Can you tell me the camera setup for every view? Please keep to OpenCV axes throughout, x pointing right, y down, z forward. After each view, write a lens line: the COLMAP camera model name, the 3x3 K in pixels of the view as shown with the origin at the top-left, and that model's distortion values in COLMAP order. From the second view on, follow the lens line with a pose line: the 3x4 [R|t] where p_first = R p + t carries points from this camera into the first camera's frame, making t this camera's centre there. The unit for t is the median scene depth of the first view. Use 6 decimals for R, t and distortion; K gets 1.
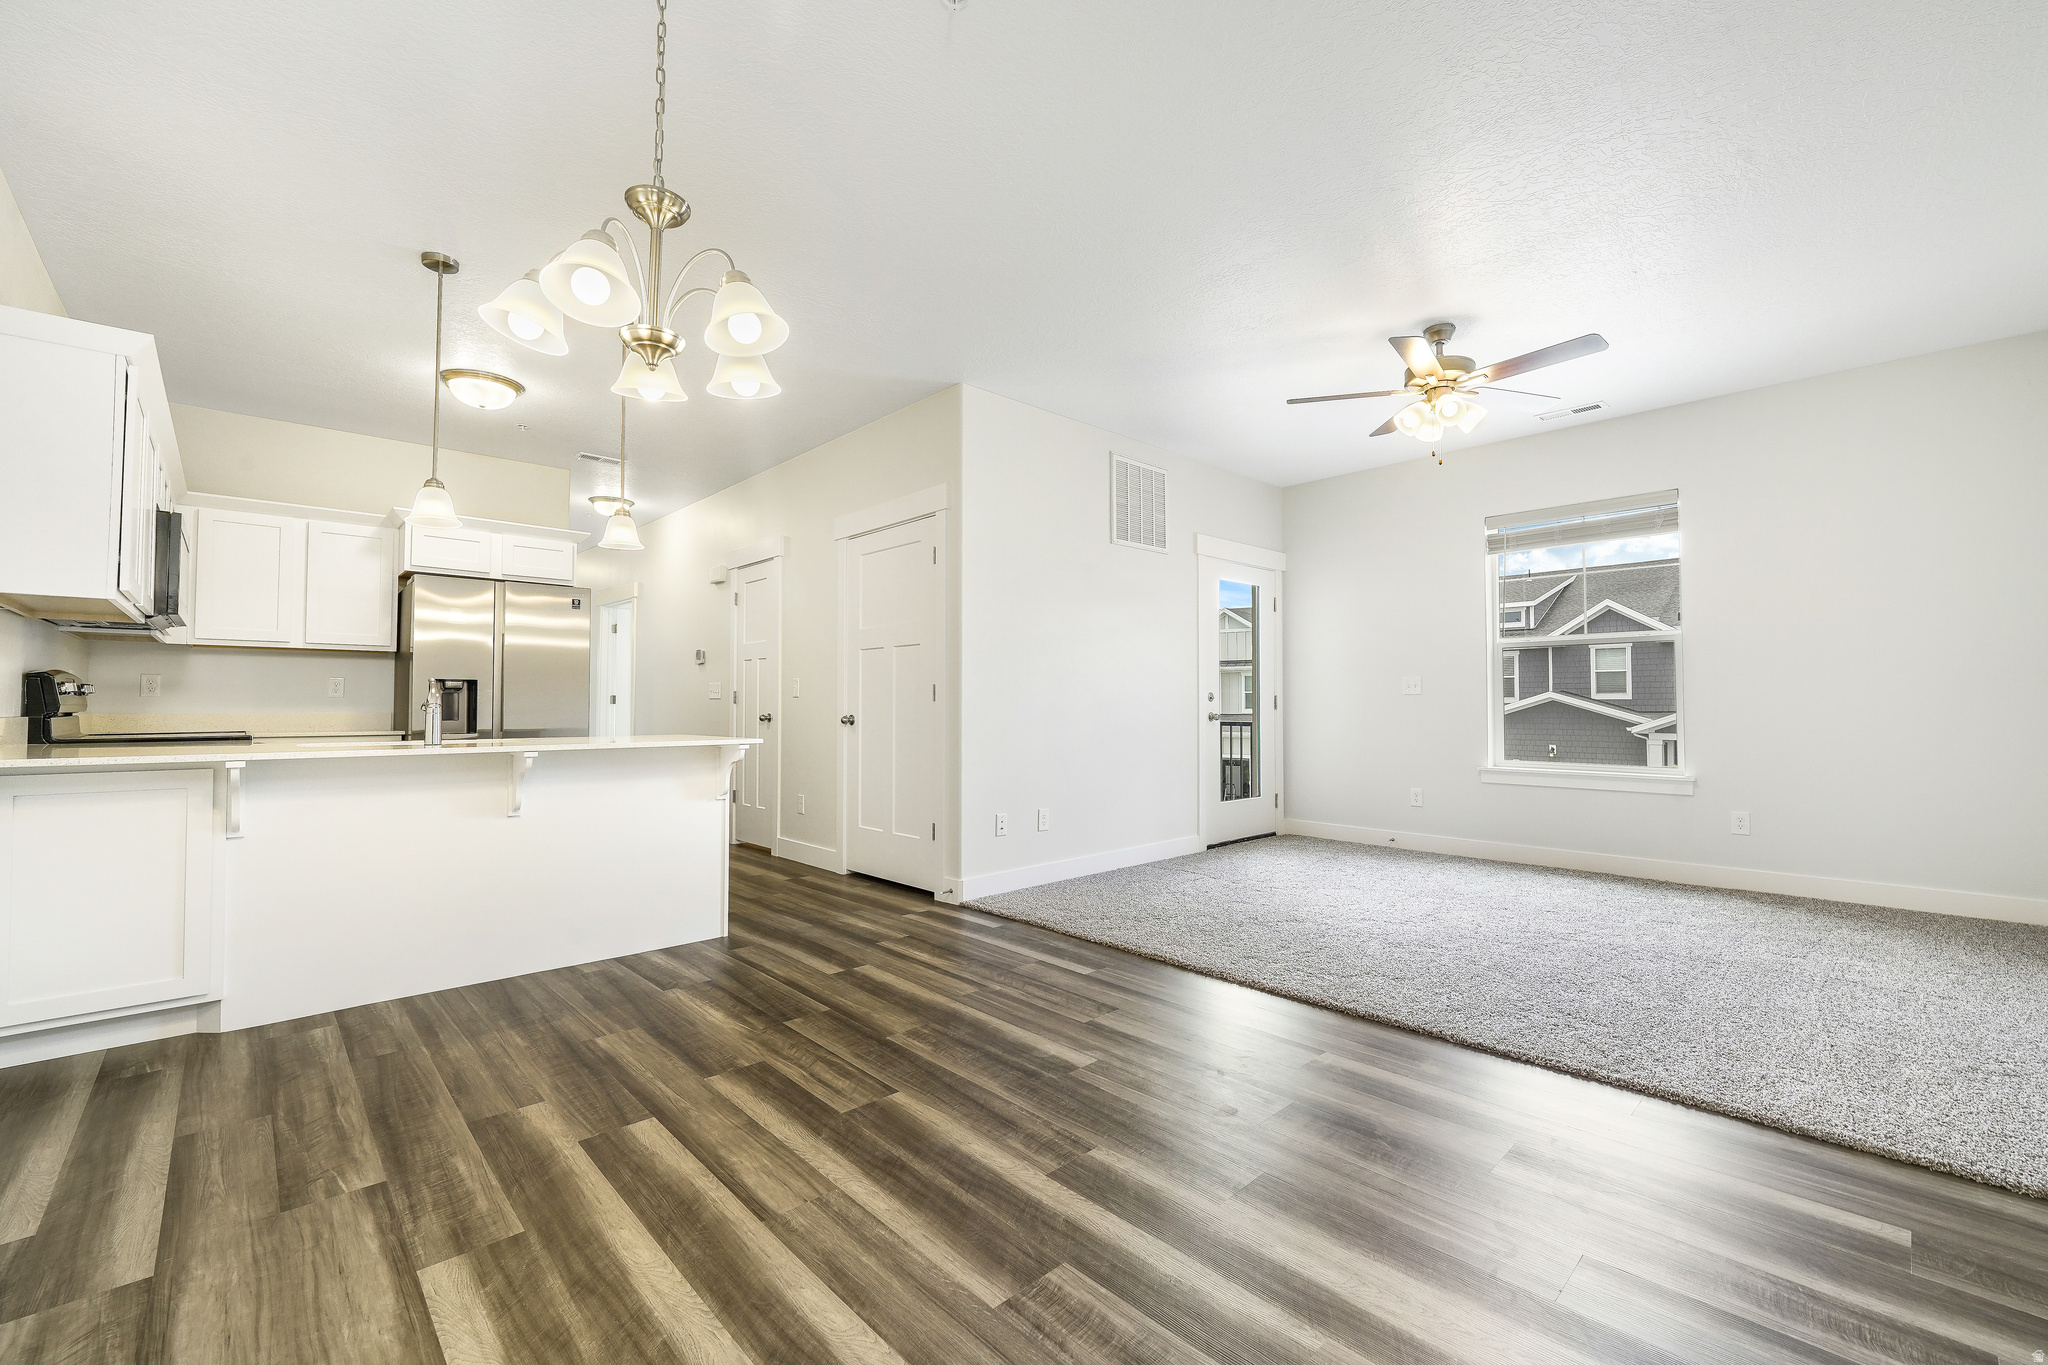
lens RADIAL K [[860.3, 0, 1011.8], [0, 860.3, 672.6], [0, 0, 1]] dist [-0.015286, -0.000694]
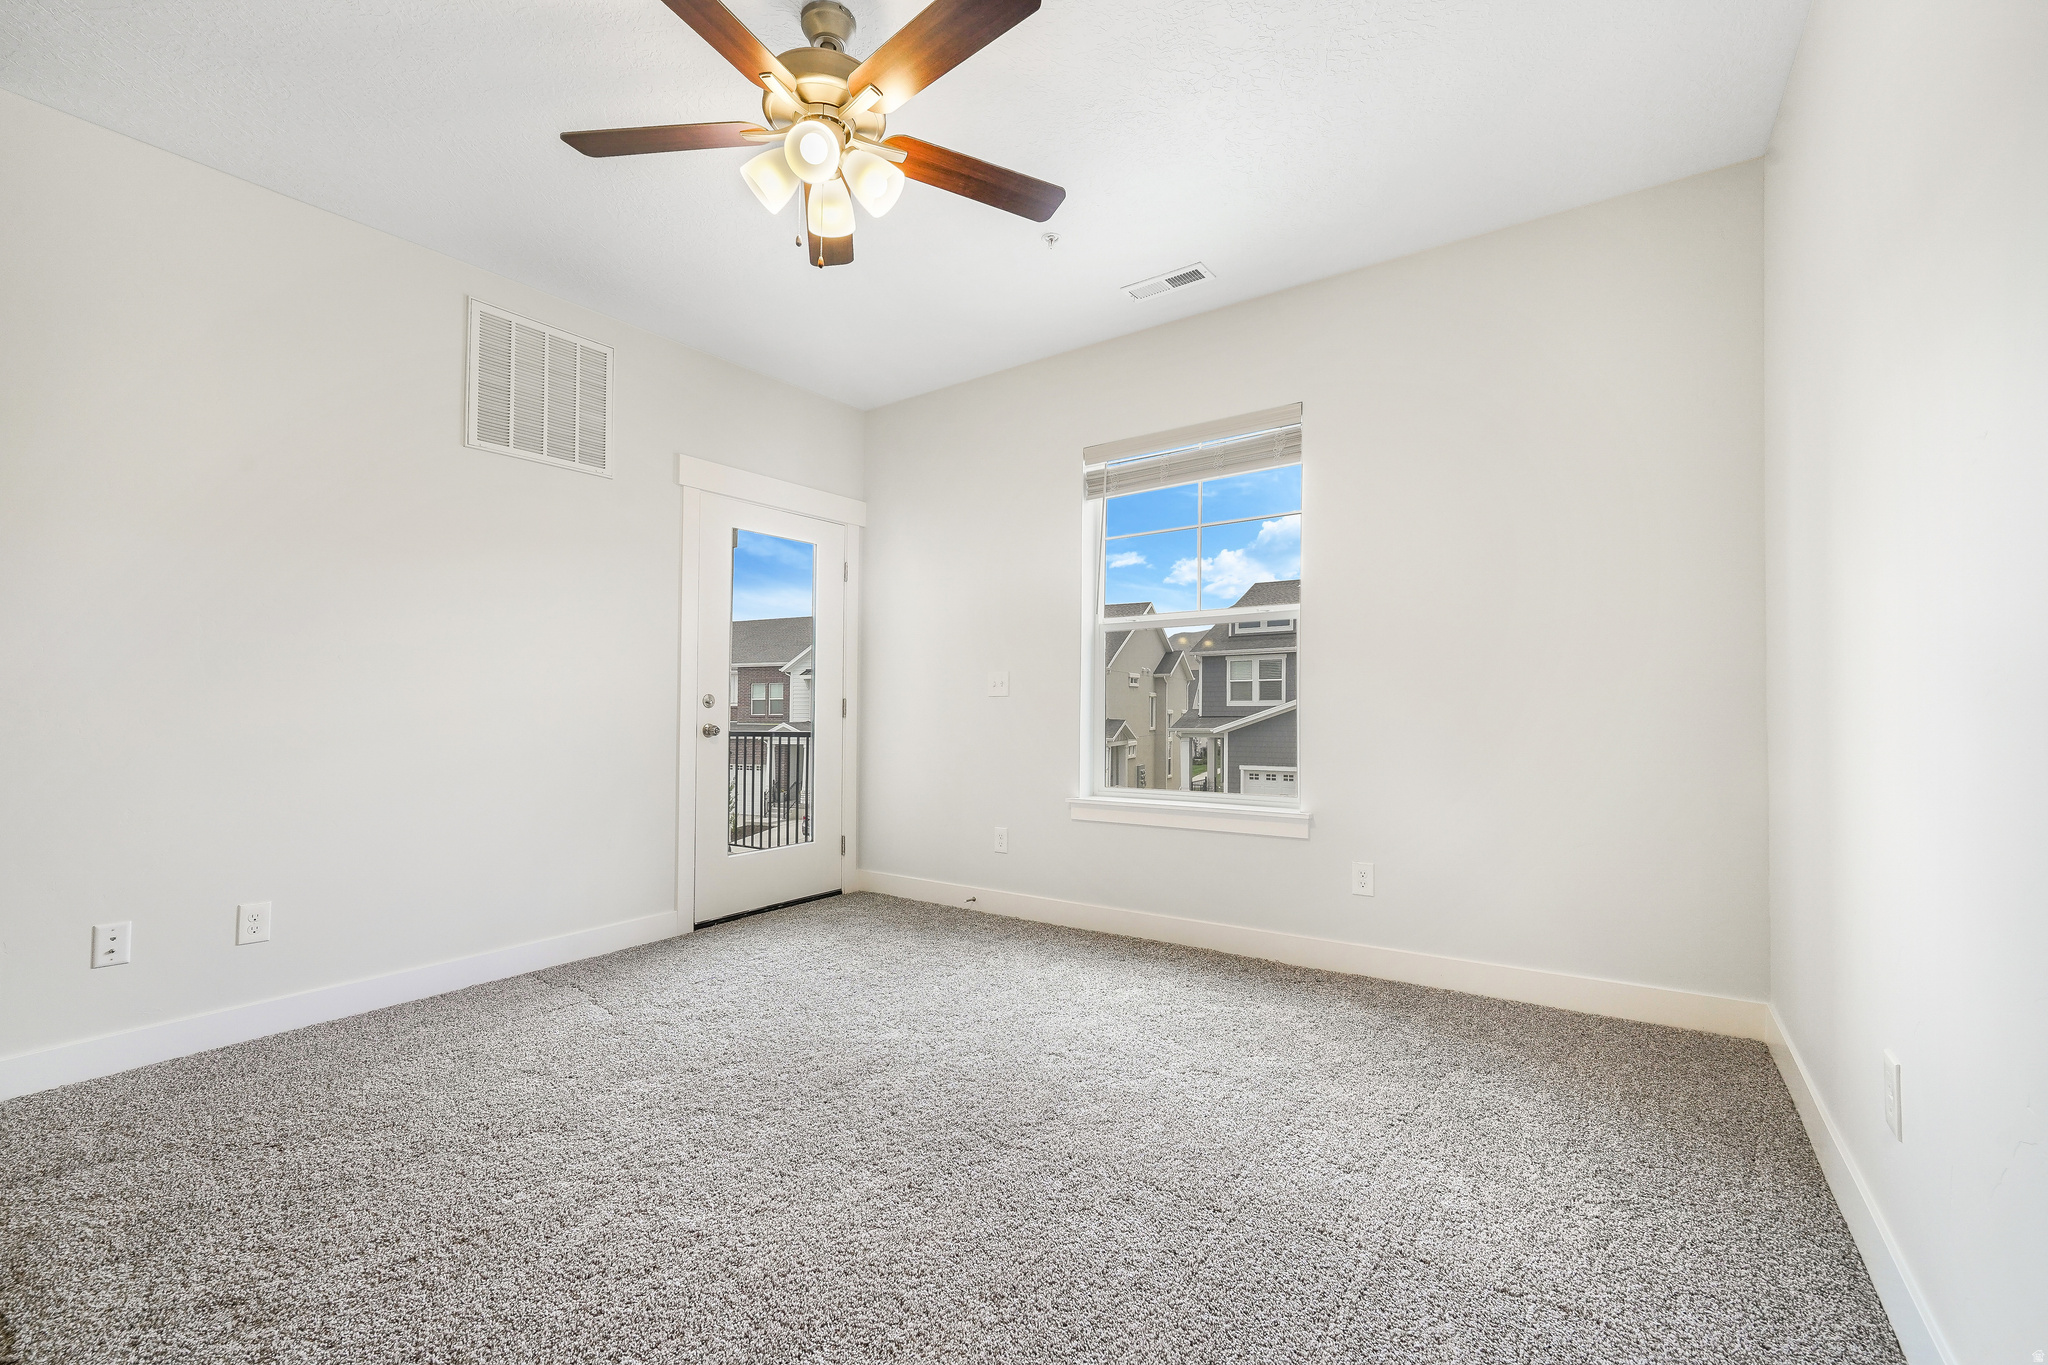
lens RADIAL K [[860.3, 0, 1040.9], [0, 860.3, 690.3], [0, 0, 1]] dist [-0.015286, -0.000694]
pose [[0.972924, -0.001660, 0.231120, 0.920556], [-0.001832, 0.999887, 0.014894, 0.026453], [-0.231118, -0.014914, 0.972811, 0.805391]]
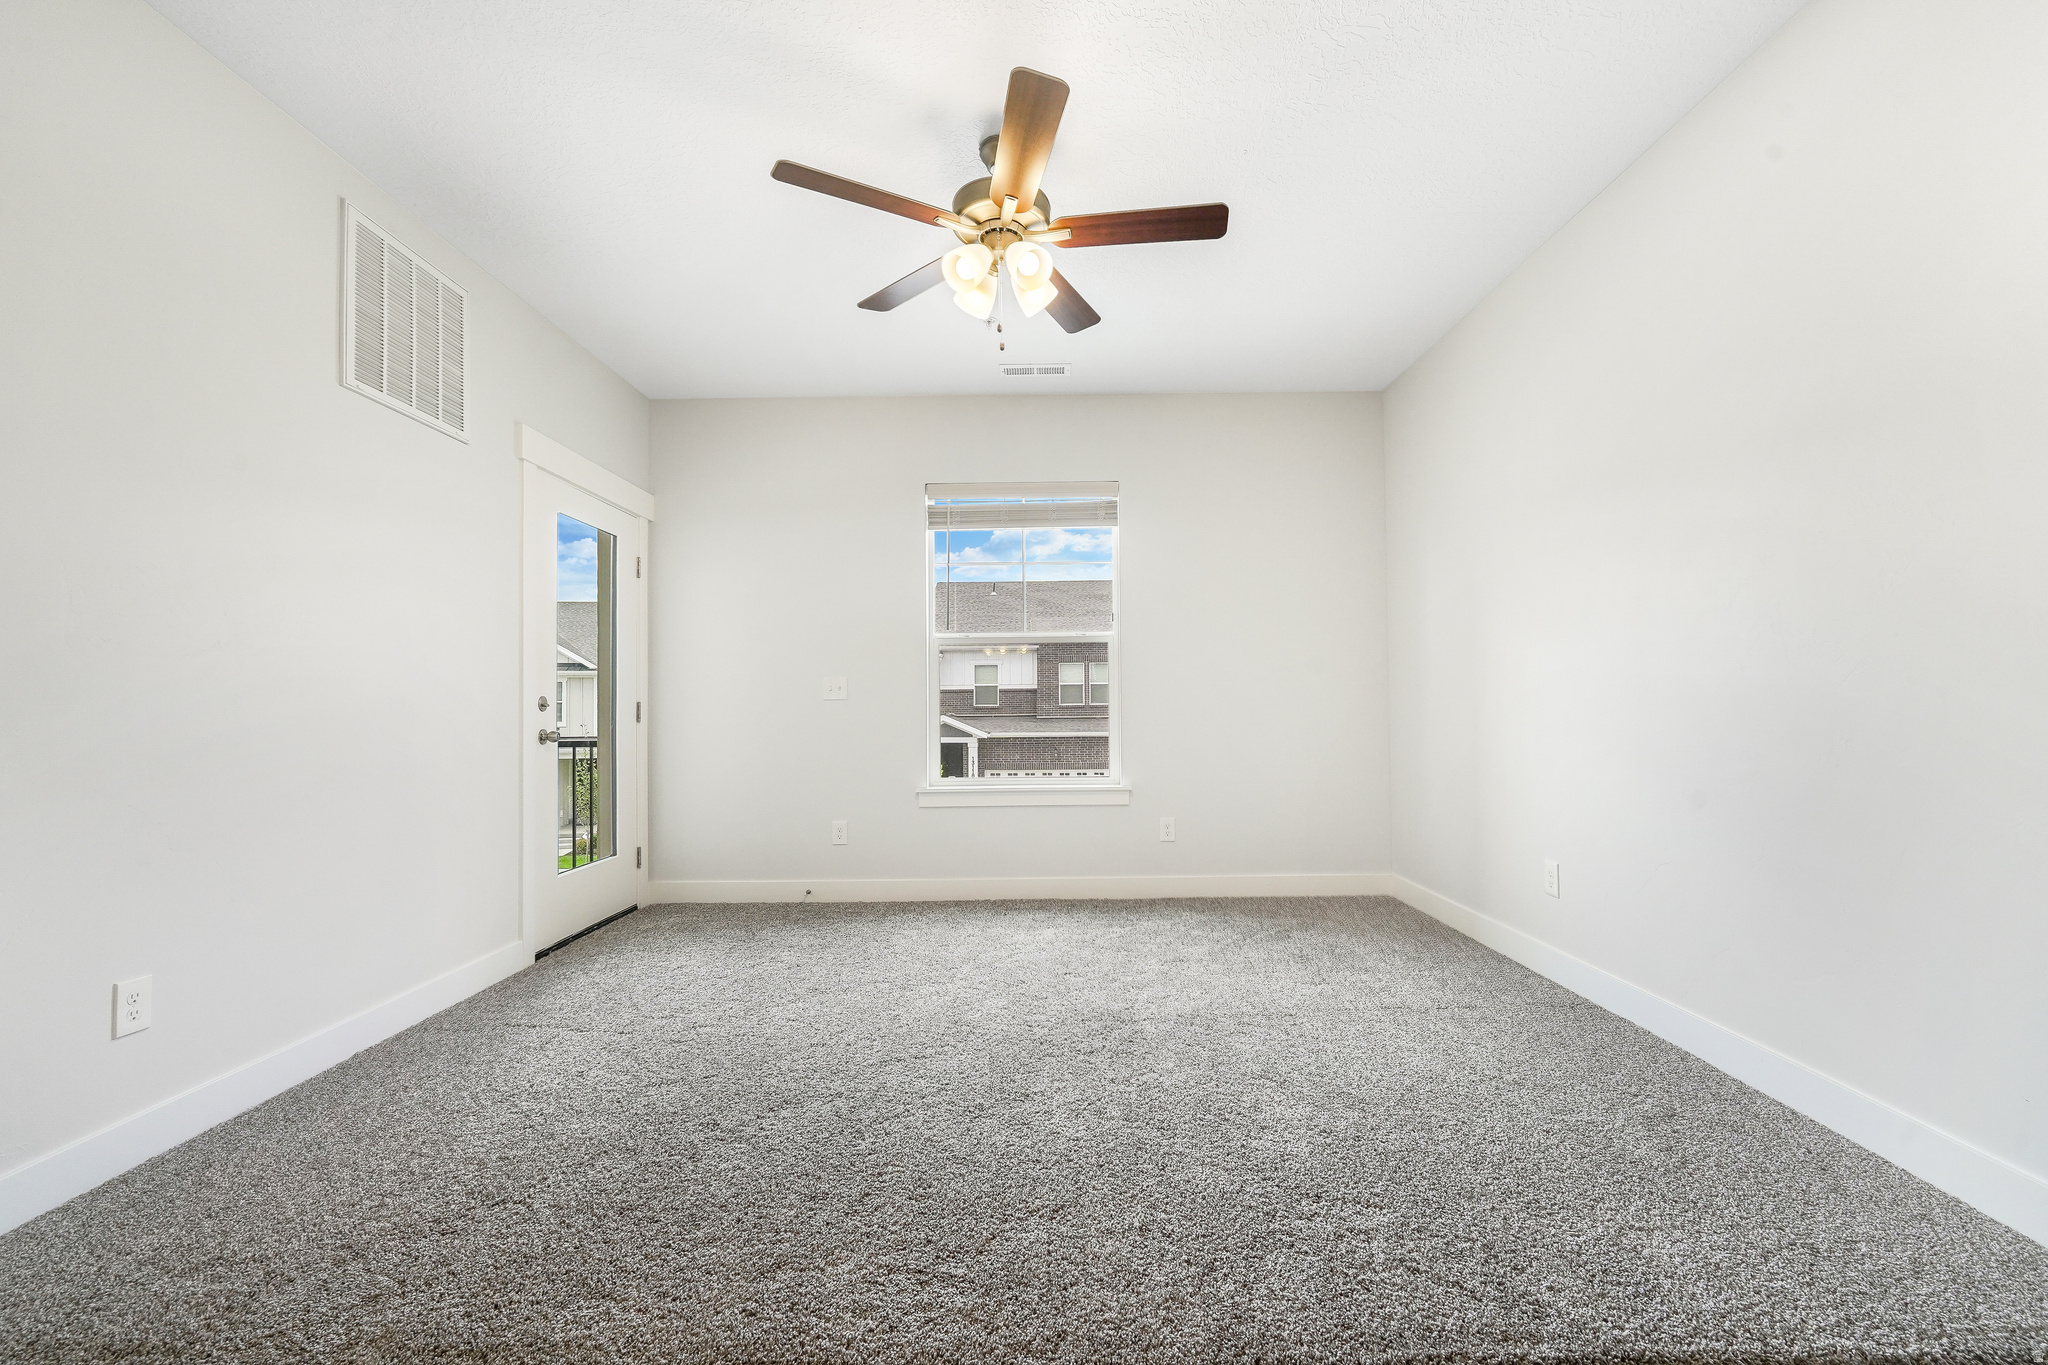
lens RADIAL K [[860.3, 0, 1060.0], [0, 860.3, 697.1], [0, 0, 1]] dist [-0.015286, -0.000694]
pose [[0.656435, 0.002963, 0.754377, 0.053796], [-0.017424, 0.999785, 0.011235, 0.030261], [-0.754181, -0.020519, 0.656346, 0.942007]]
